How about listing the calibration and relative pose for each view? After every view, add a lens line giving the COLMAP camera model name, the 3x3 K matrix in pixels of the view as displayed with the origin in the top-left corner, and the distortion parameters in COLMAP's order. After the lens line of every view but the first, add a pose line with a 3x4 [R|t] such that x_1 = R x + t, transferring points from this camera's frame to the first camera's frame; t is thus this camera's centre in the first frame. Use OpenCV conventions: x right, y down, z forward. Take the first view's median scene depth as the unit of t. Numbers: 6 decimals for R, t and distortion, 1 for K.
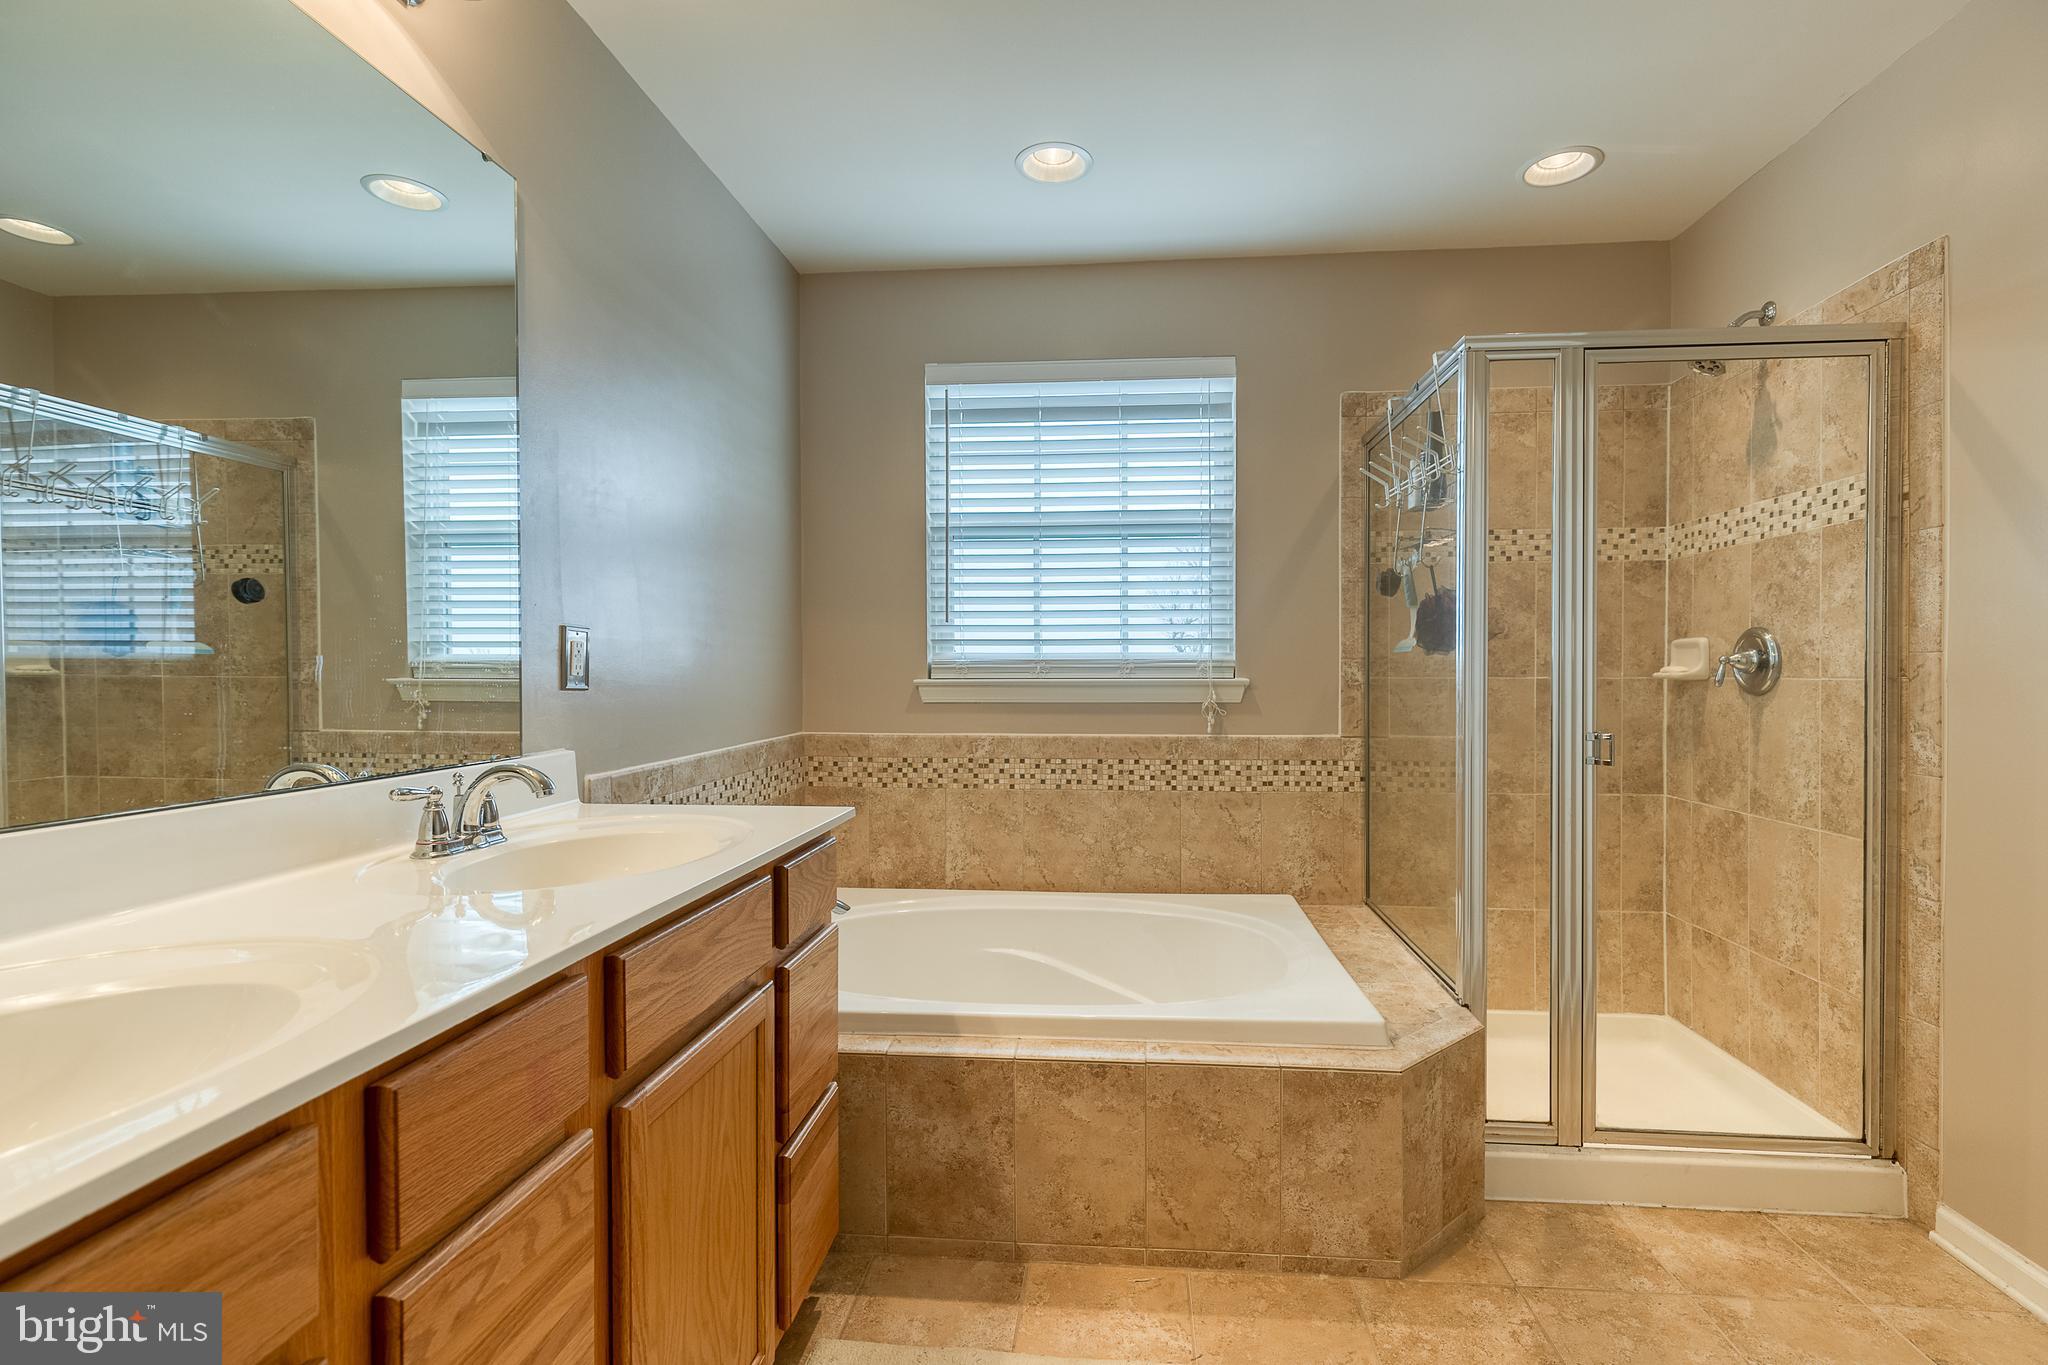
lens RADIAL K [[926.3, 0, 1026.0], [0, 926.3, 694.1], [0, 0, 1]] dist [0.007022, -0.000427]
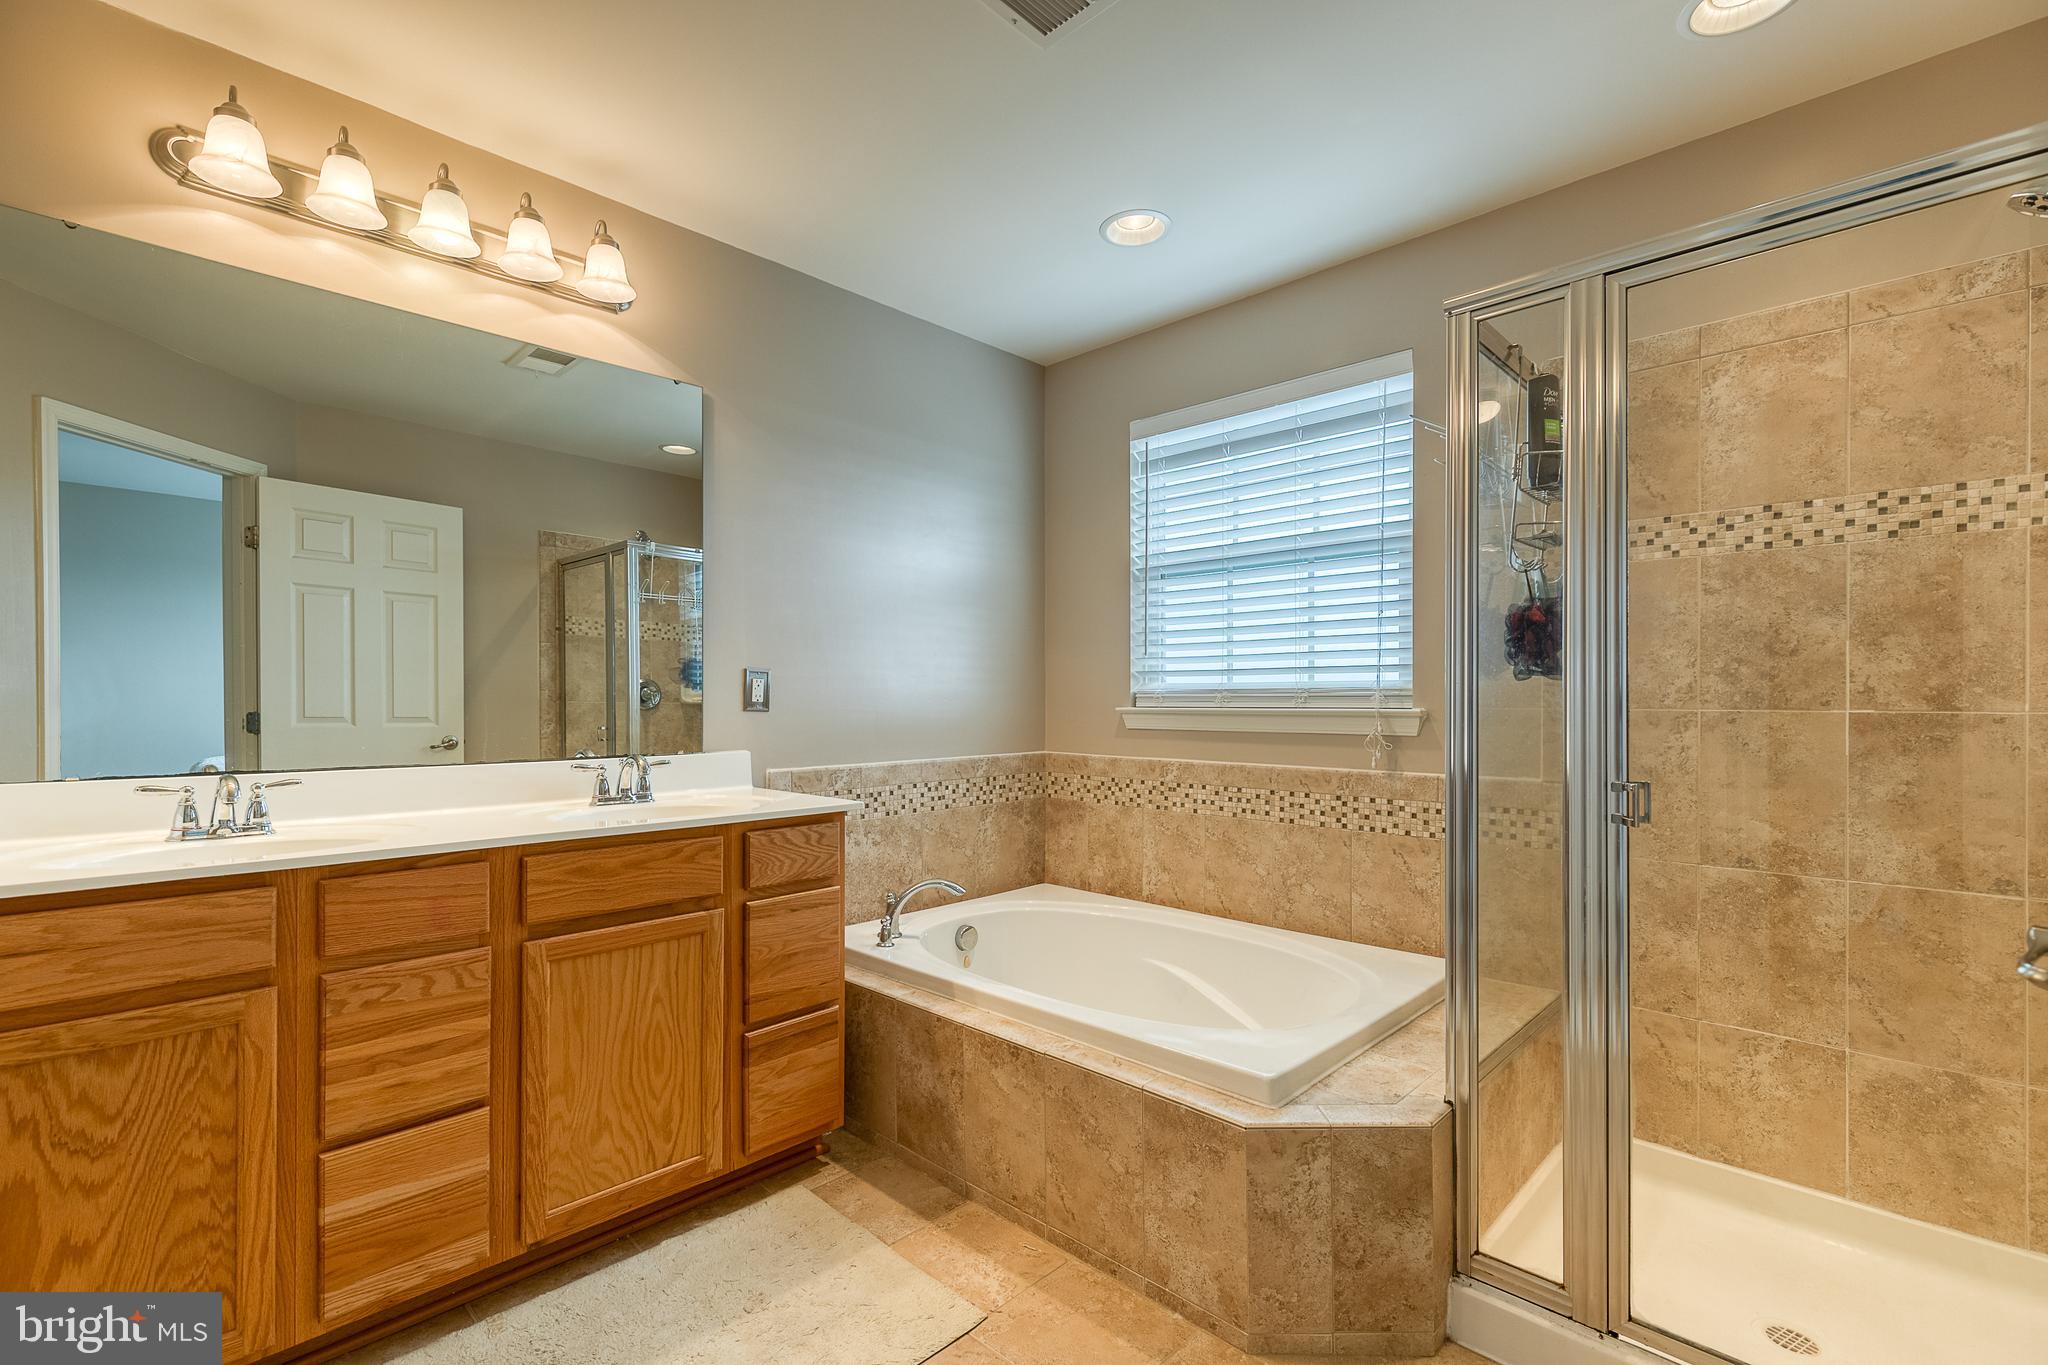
lens RADIAL K [[933.4, 0, 1065.9], [0, 933.4, 714.5], [0, 0, 1]] dist [0.011170, -0.000610]
pose [[0.773923, 0.011708, -0.633171, 0.537000], [-0.019037, 0.999807, -0.004782, -0.001037], [0.632993, 0.015754, 0.773997, 0.093993]]
